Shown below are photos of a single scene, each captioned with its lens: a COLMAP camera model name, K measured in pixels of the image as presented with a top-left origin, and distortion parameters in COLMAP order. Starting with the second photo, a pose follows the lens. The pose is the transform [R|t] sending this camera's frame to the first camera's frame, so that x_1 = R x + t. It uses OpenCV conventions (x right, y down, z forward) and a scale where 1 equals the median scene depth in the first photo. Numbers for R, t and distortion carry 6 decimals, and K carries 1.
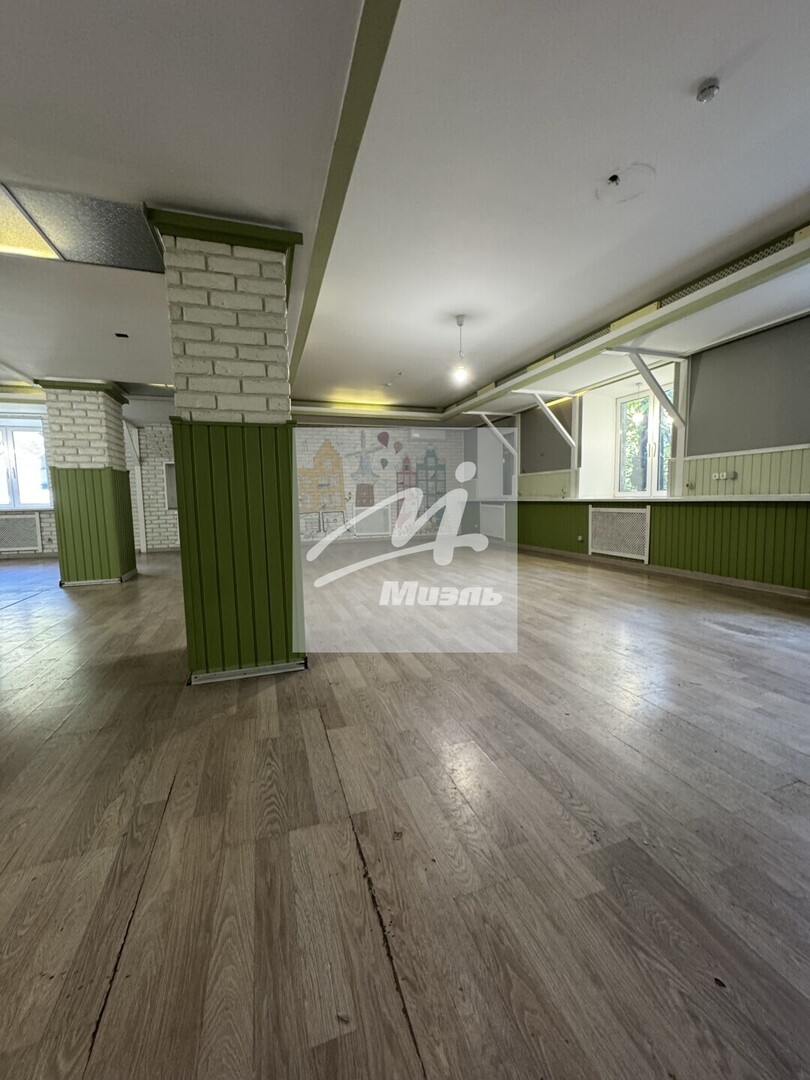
lens RADIAL K [[427.7, 0, 402.9], [0, 427.7, 539.4], [0, 0, 1]] dist [-0.004538, 0.000527]
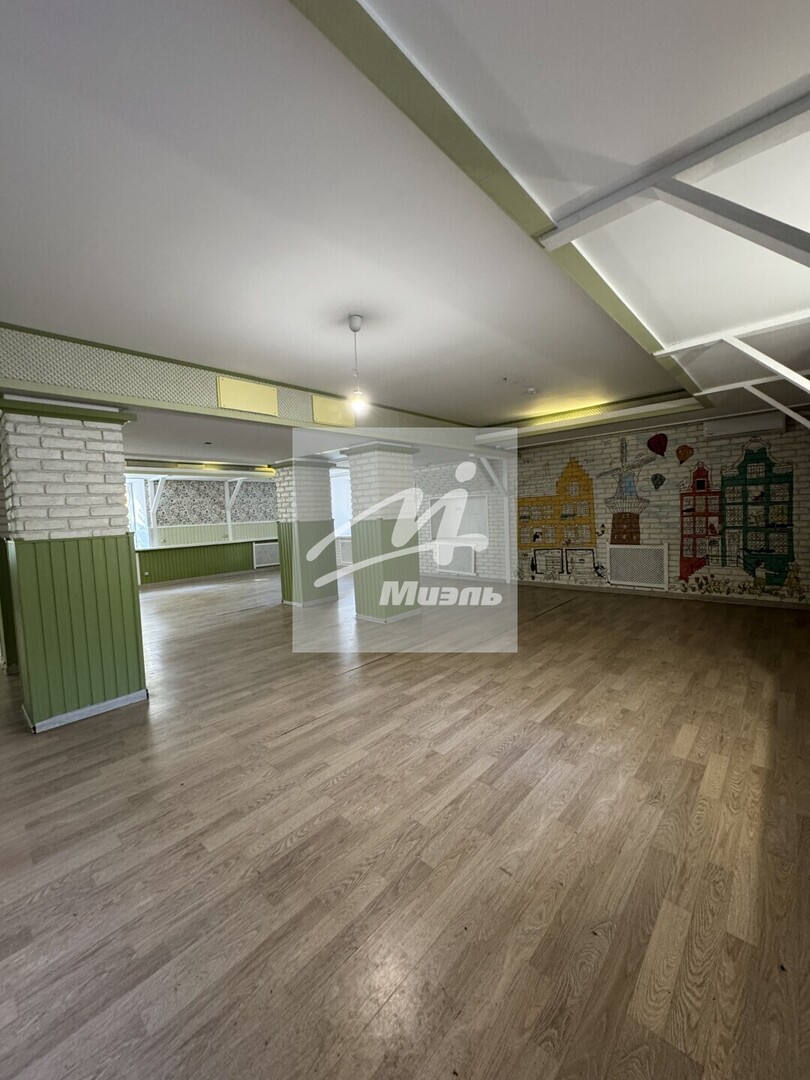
lens RADIAL K [[427.7, 0, 411.3], [0, 427.7, 539.9], [0, 0, 1]] dist [-0.004538, 0.000527]
pose [[0.491621, 0.053526, -0.869162, 0.800450], [-0.047827, 0.998262, 0.034424, -0.208835], [0.869495, 0.024646, 0.493327, 0.779256]]
